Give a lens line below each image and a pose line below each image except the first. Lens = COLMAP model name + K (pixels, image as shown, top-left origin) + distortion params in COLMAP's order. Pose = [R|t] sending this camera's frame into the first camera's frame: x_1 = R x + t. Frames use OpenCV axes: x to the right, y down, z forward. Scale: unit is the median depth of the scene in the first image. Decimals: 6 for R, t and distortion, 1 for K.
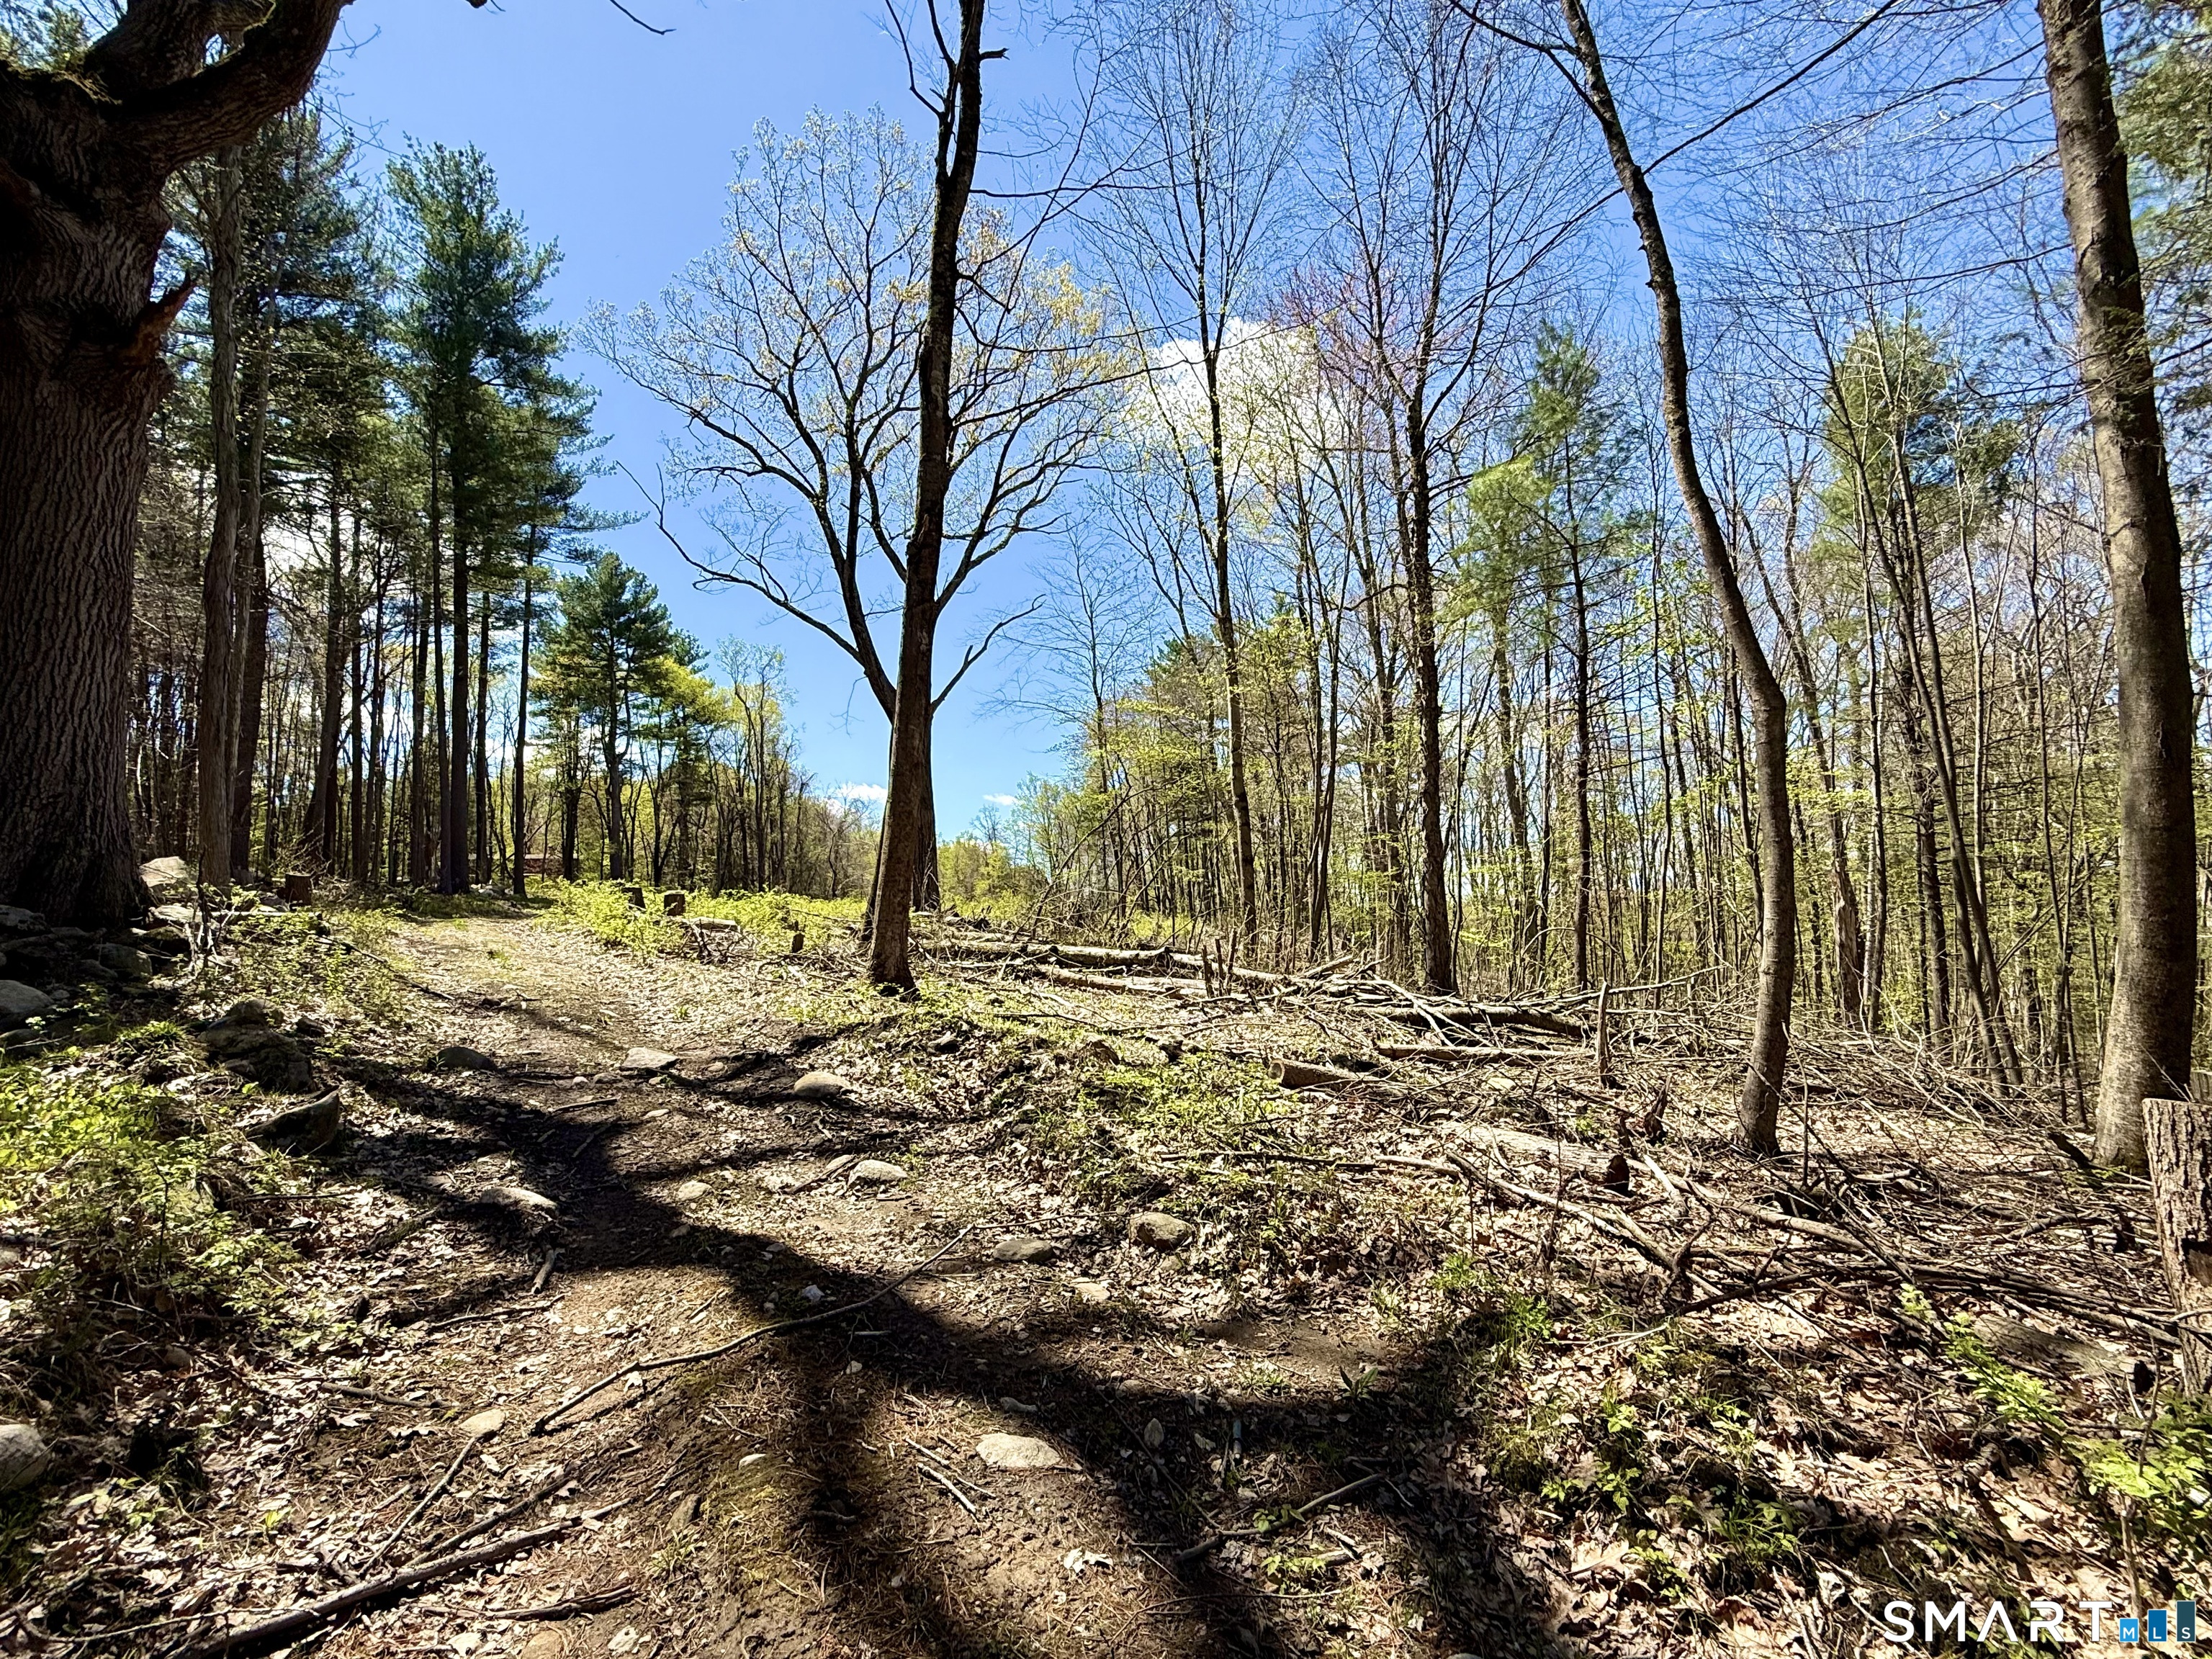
lens RADIAL K [[974.0, 0, 1098.5], [0, 974.0, 818.4], [0, 0, 1]] dist [-0.001176, -0.000057]
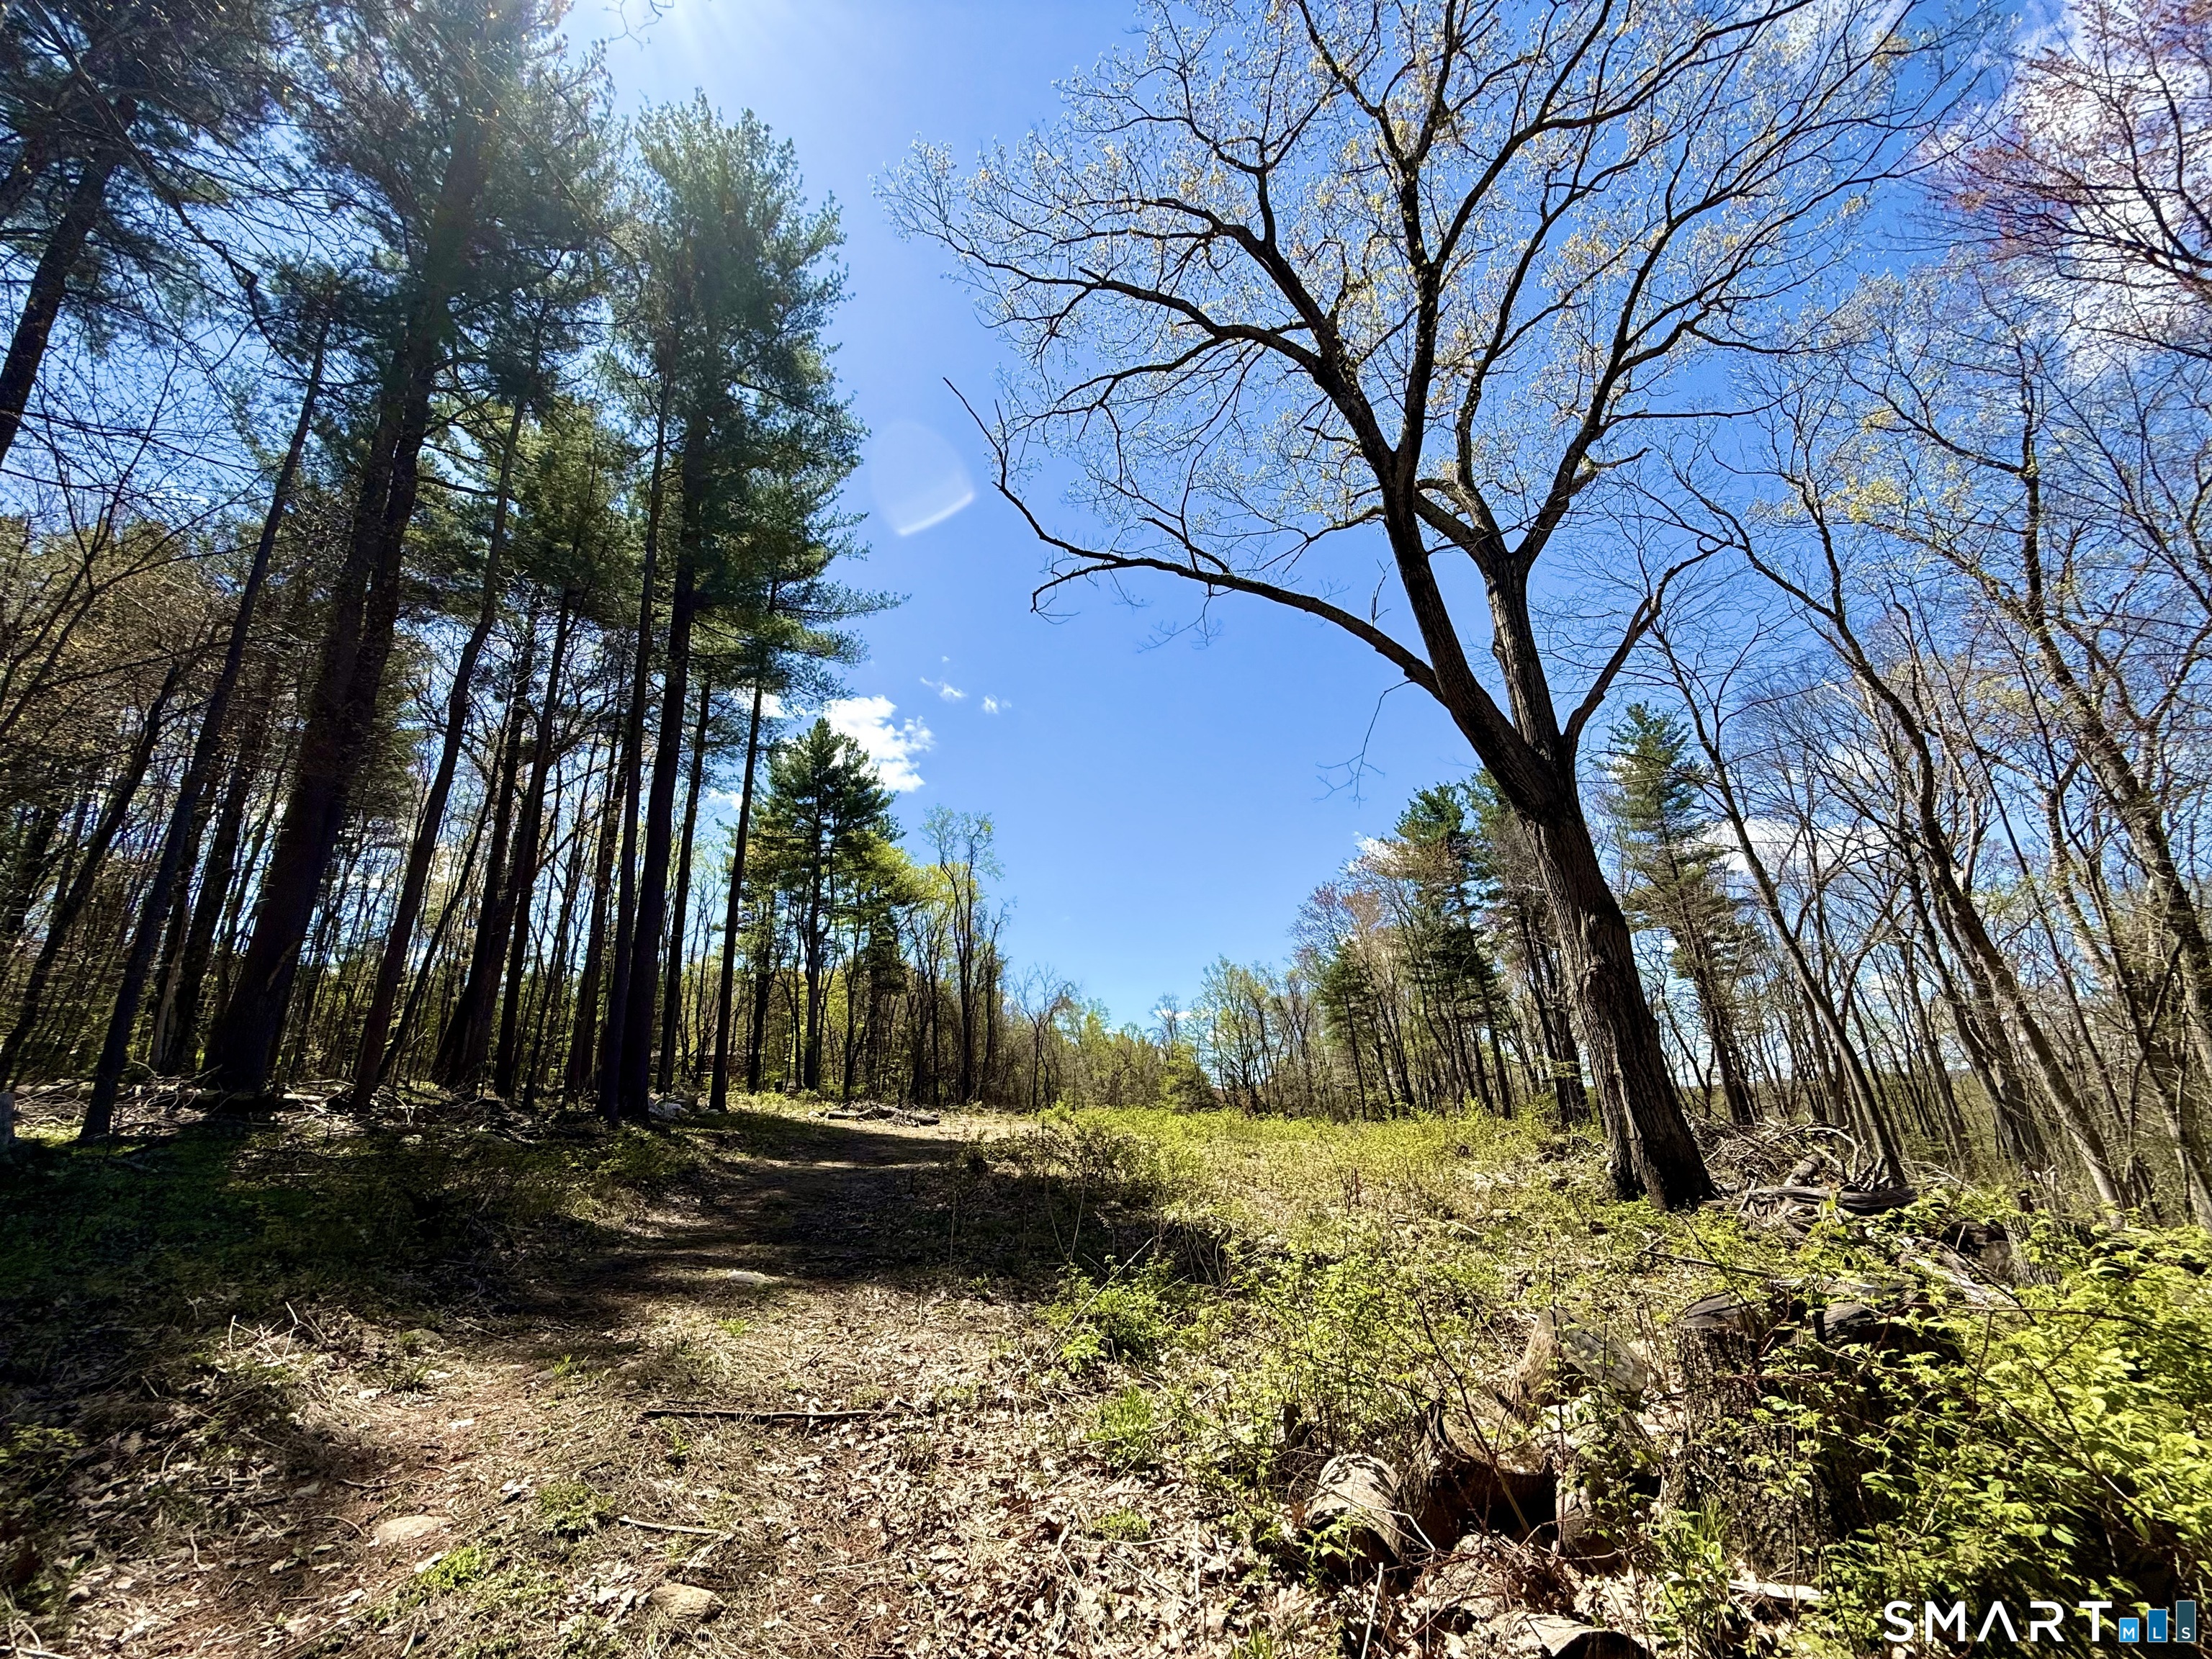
lens RADIAL K [[871.0, 0, 1099.7], [0, 871.0, 824.8], [0, 0, 1]] dist [0.007313, -0.000401]
pose [[0.993923, -0.036896, -0.103711, -0.150676], [0.014263, 0.977378, -0.211018, 0.009160], [0.109151, 0.208256, 0.971965, 0.231265]]
